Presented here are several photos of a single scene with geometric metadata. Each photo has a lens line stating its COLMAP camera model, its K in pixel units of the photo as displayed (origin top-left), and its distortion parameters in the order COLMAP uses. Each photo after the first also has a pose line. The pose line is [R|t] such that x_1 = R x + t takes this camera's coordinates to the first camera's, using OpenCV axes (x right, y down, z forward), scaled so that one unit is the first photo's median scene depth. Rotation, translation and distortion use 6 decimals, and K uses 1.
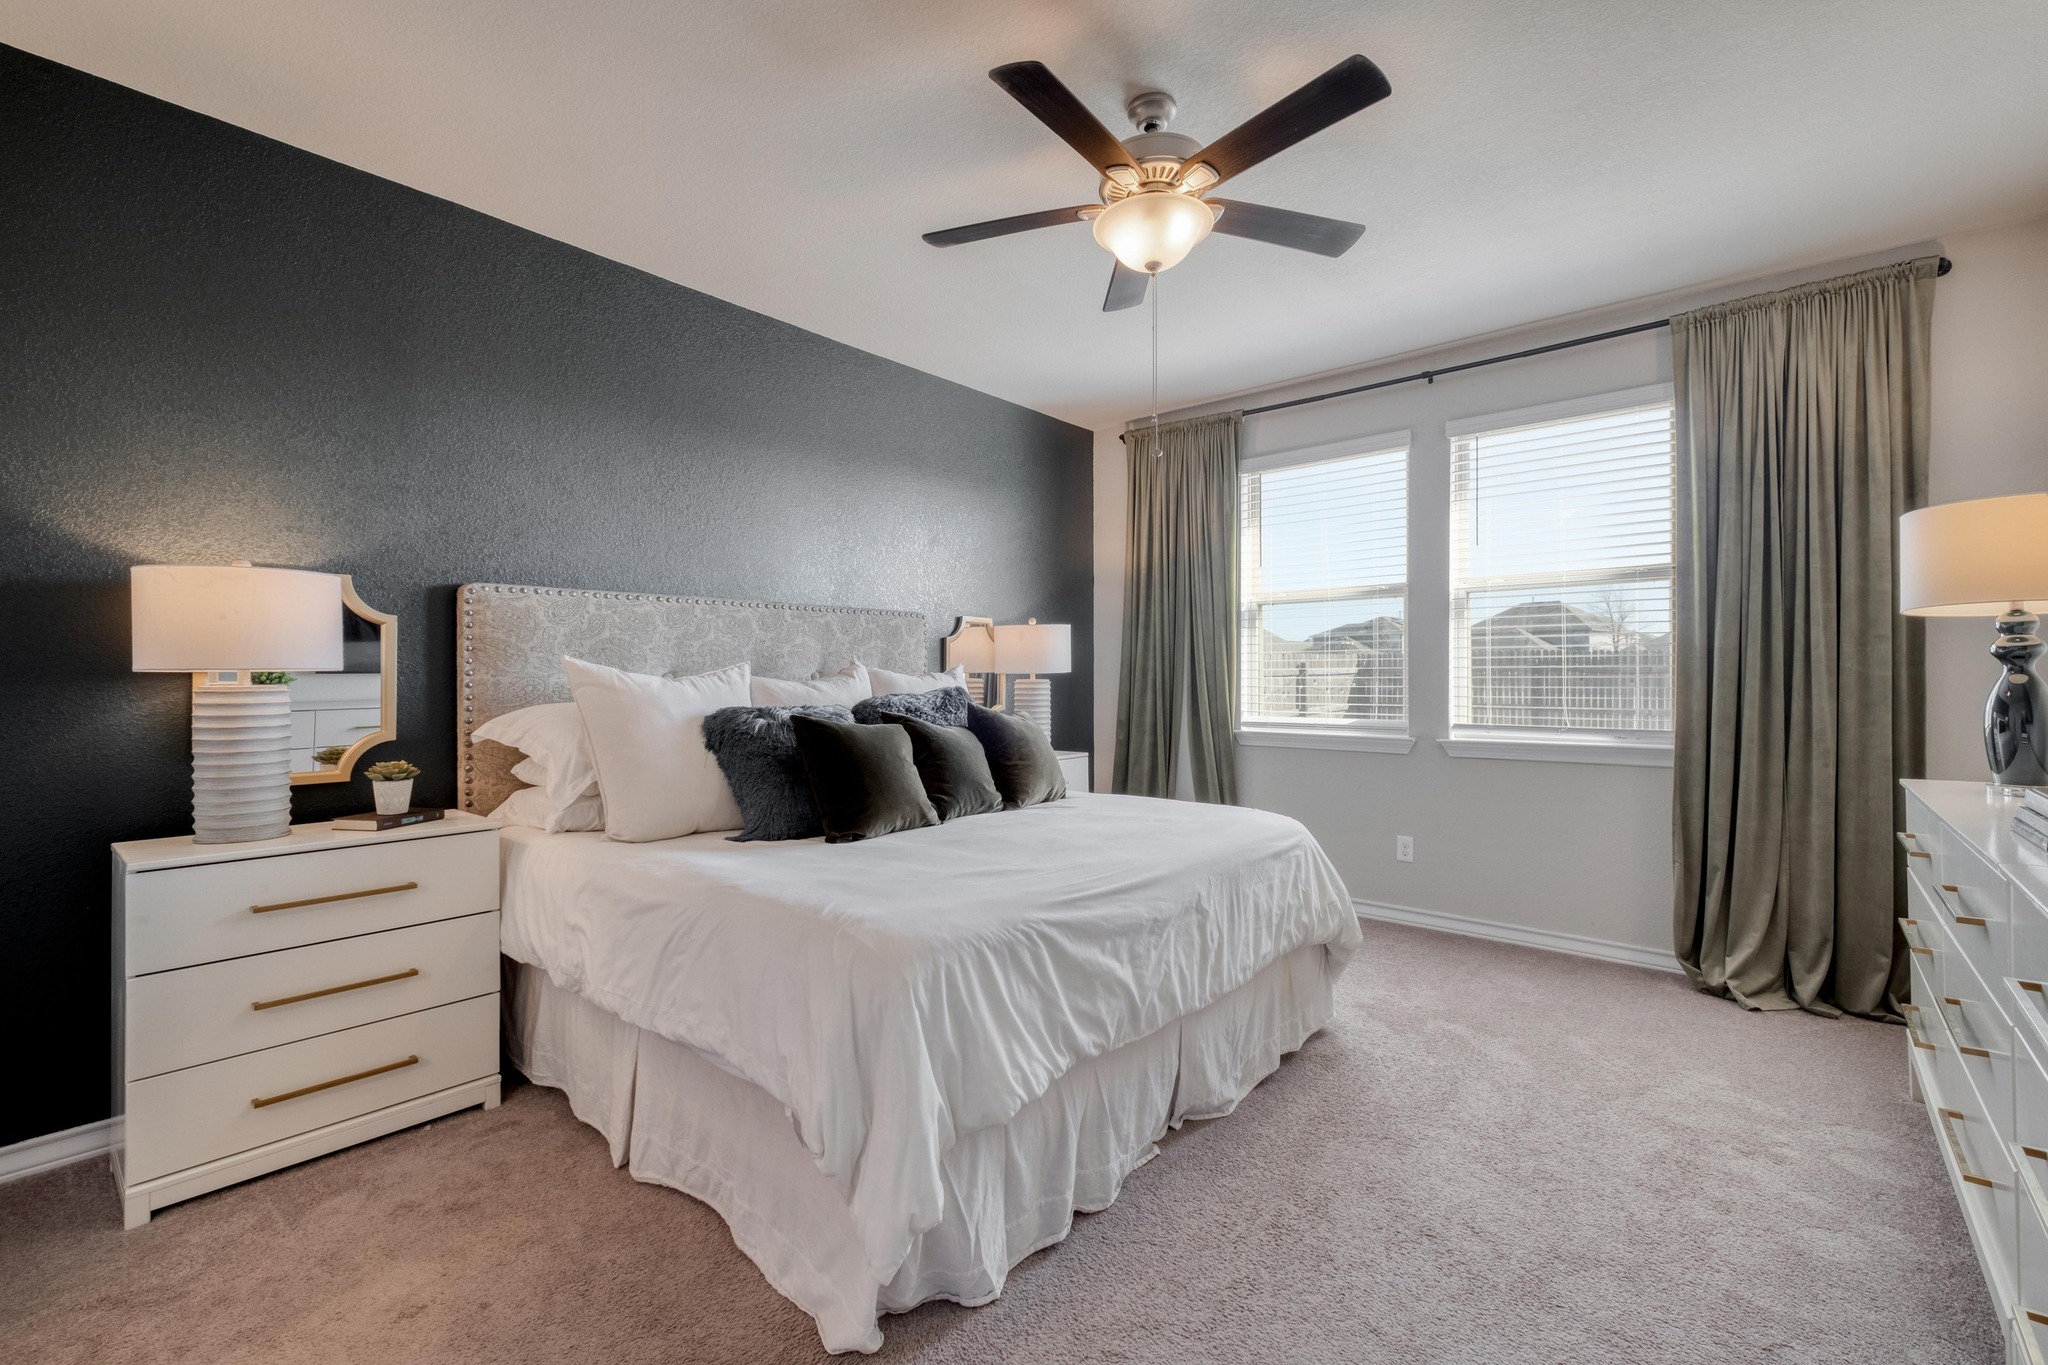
lens RADIAL K [[877.6, 0, 1002.9], [0, 877.6, 681.2], [0, 0, 1]] dist [-0.000231, -0.000170]
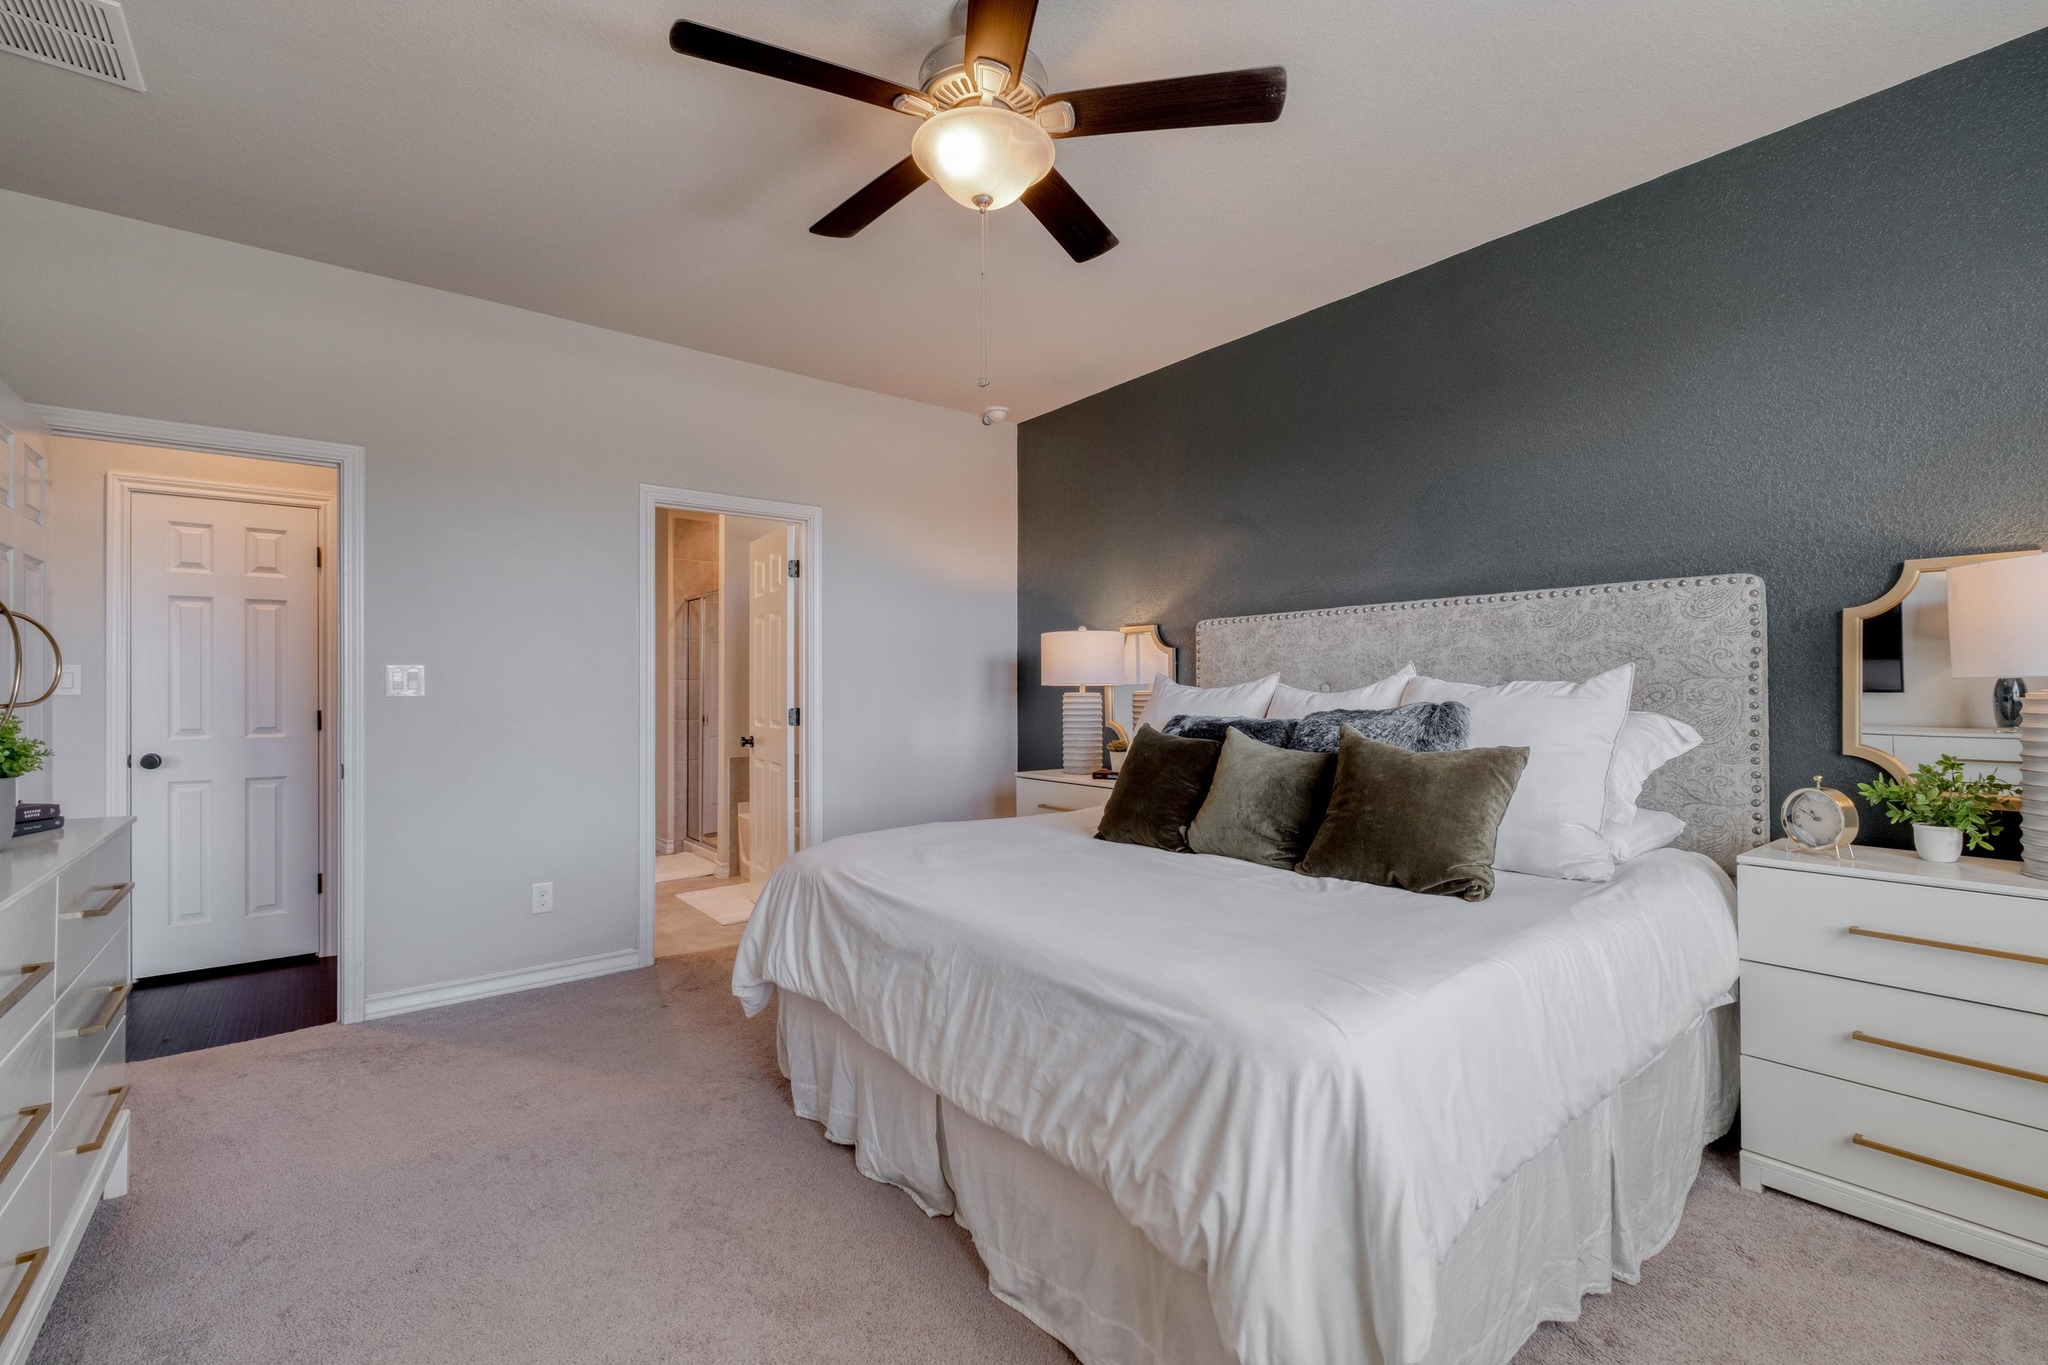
lens RADIAL K [[877.6, 0, 1002.9], [0, 877.6, 681.2], [0, 0, 1]] dist [-0.000231, -0.000170]
pose [[-0.184197, -0.004988, -0.982877, 0.913647], [0.001174, 0.999985, -0.005295, -0.008819], [0.982889, -0.002129, -0.184189, 1.075002]]
